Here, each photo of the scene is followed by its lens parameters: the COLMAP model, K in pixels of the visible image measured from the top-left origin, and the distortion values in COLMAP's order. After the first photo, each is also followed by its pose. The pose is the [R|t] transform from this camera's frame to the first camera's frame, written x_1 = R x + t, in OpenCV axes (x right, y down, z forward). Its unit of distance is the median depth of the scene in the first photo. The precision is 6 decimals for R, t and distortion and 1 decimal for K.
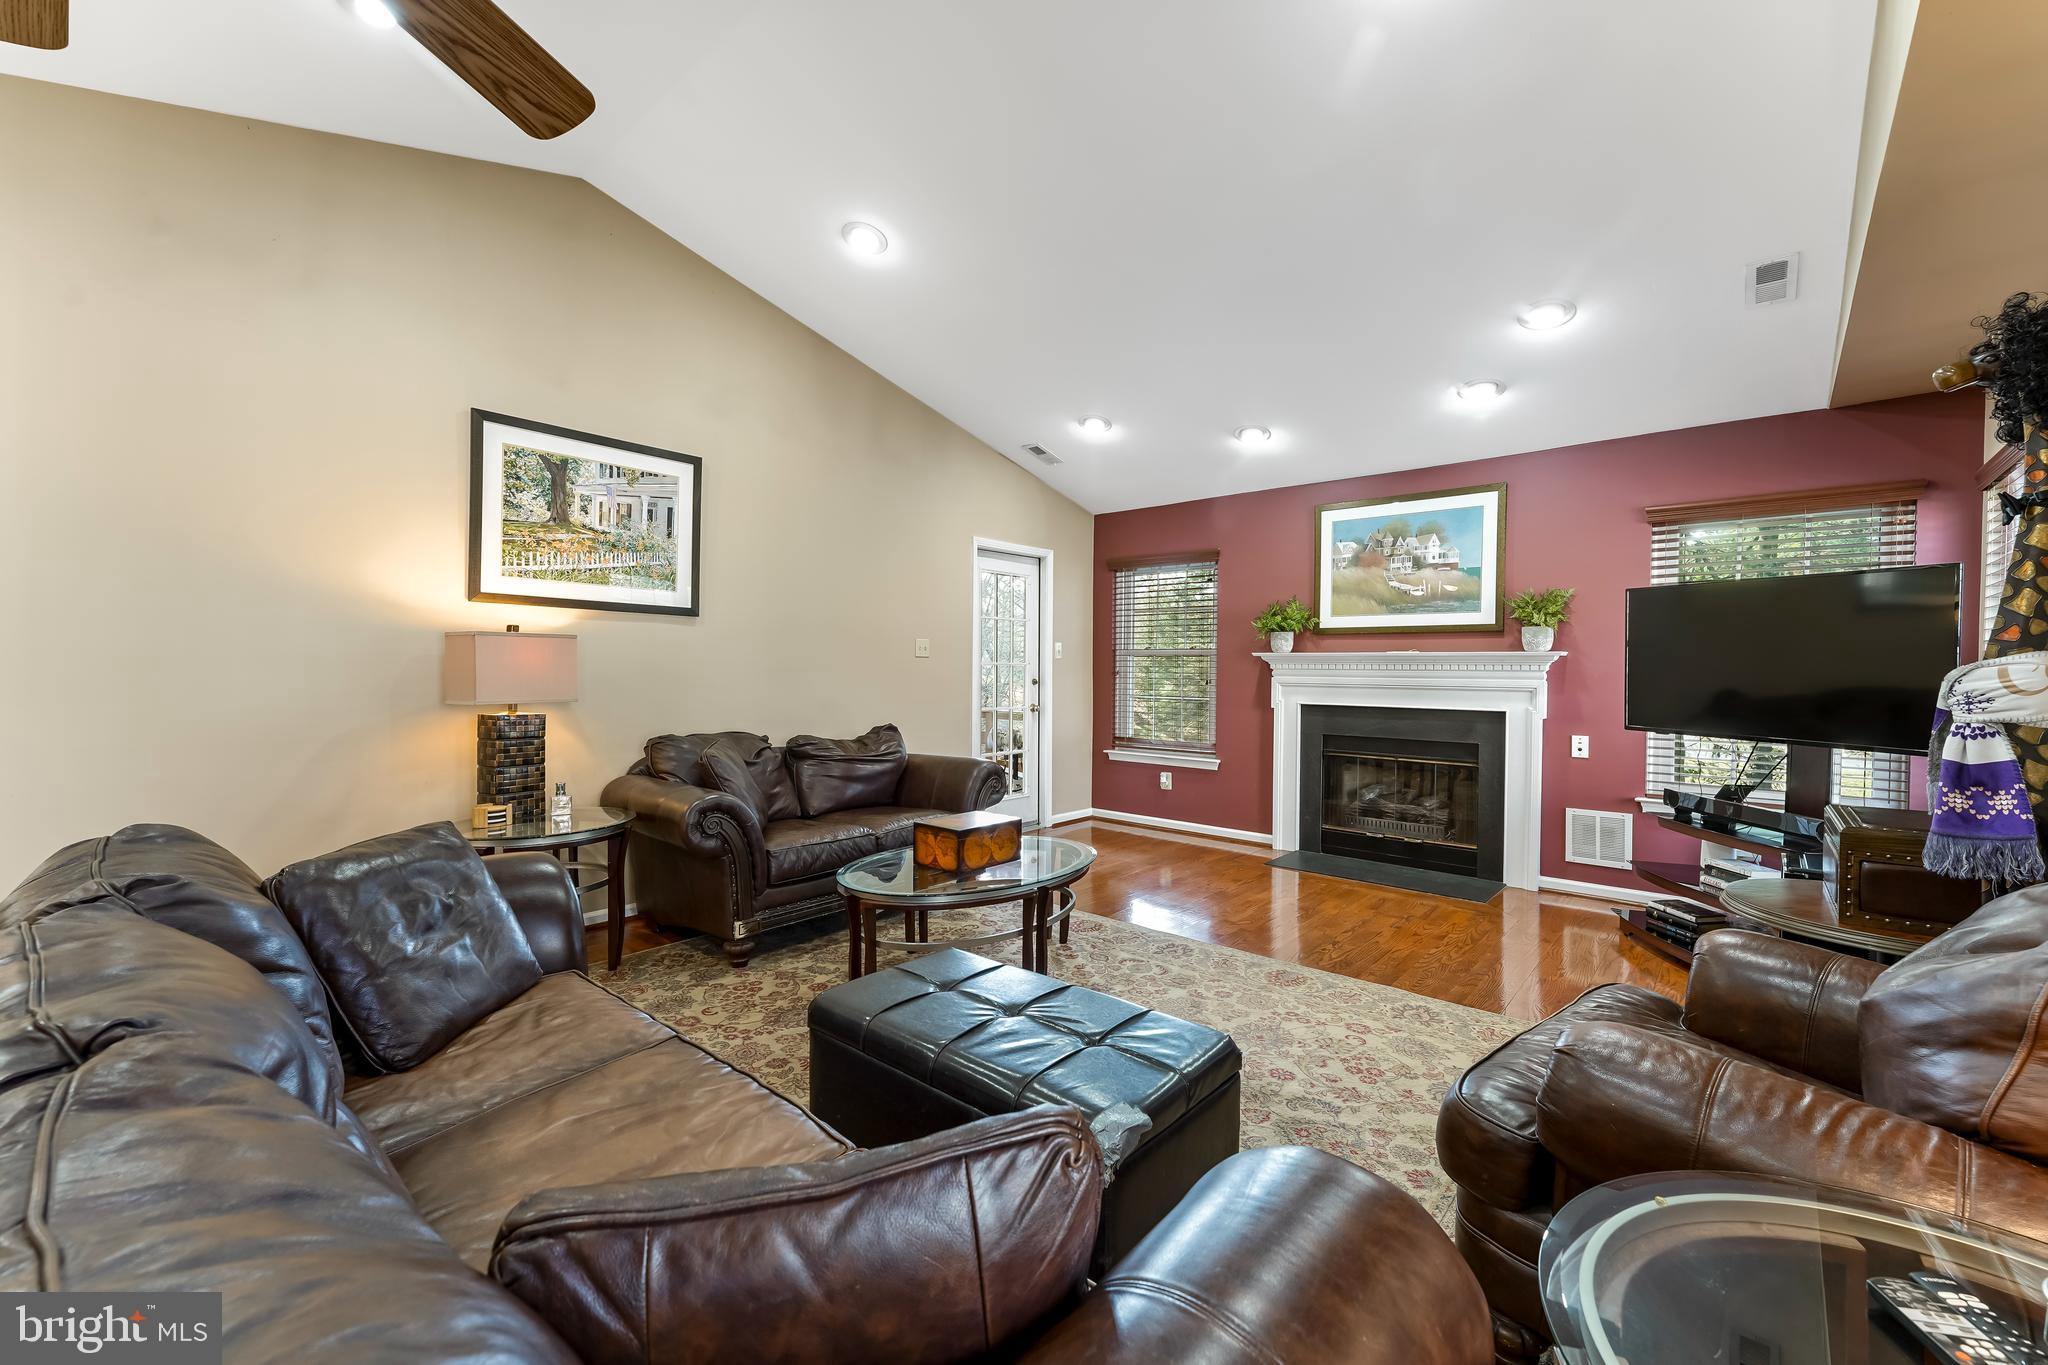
lens RADIAL K [[827.2, 0, 1024.0], [0, 827.2, 682.5], [0, 0, 1]] dist [0.002857, 0.000478]
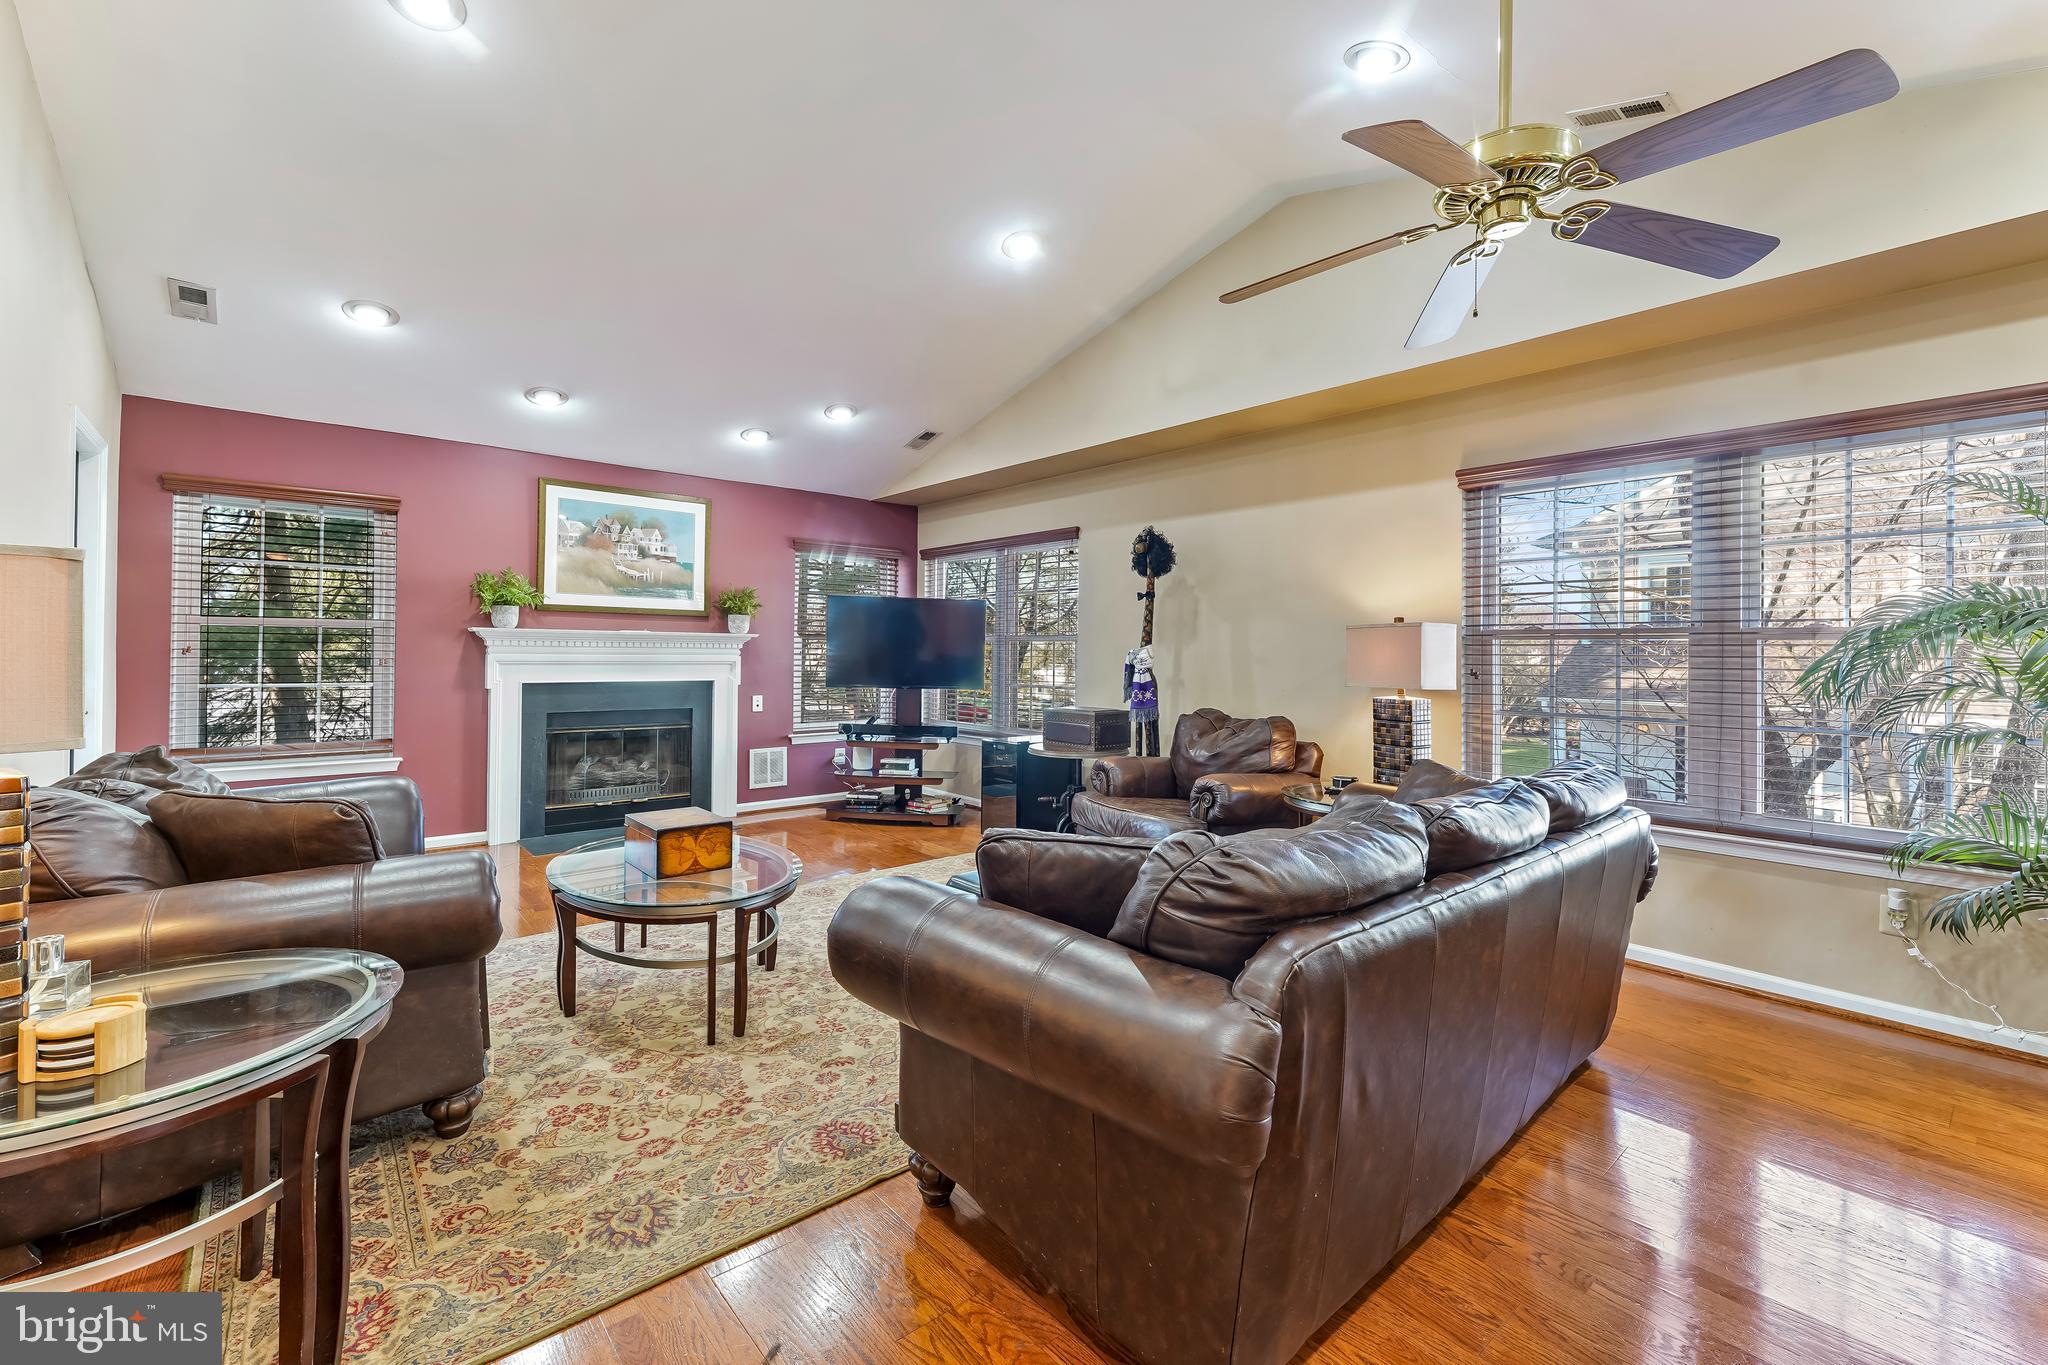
lens RADIAL K [[836.8, 0, 1046.7], [0, 836.8, 648.3], [0, 0, 1]] dist [0.002624, -0.000042]
pose [[0.131534, -0.000550, 0.991311, -0.594346], [0.009683, 0.999953, -0.000730, -0.008001], [-0.991264, 0.009695, 0.131533, 0.315012]]
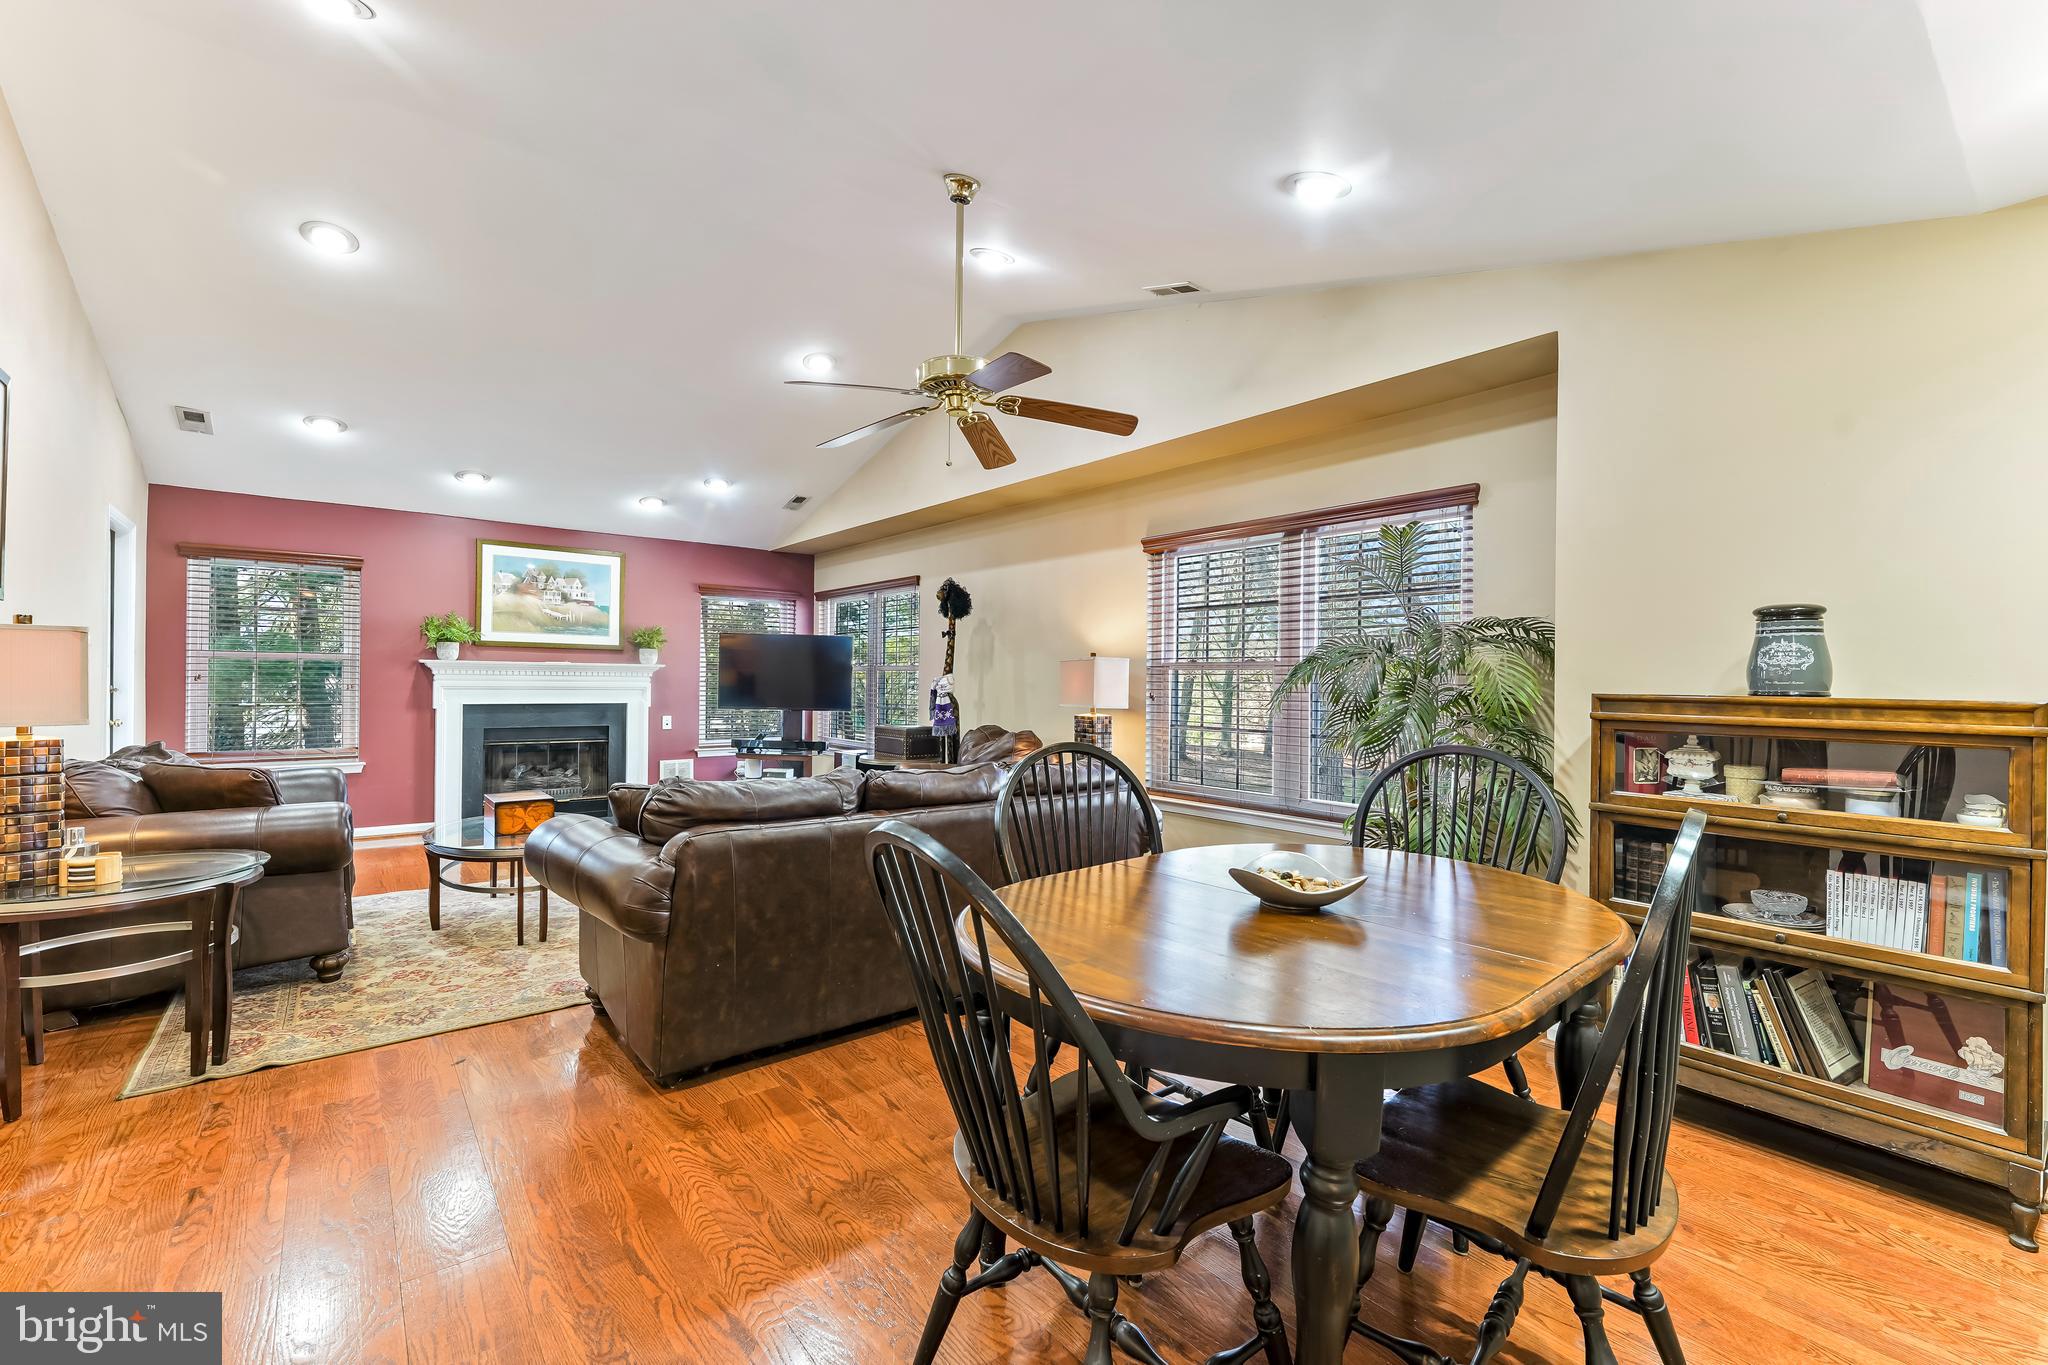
lens RADIAL K [[827.2, 0, 1024.0], [0, 827.2, 682.5], [0, 0, 1]] dist [0.002857, 0.000478]
pose [[0.171402, -0.007022, 0.985176, -0.767106], [0.008670, 0.999947, 0.005619, -0.004902], [-0.985163, 0.007578, 0.171453, 0.015413]]
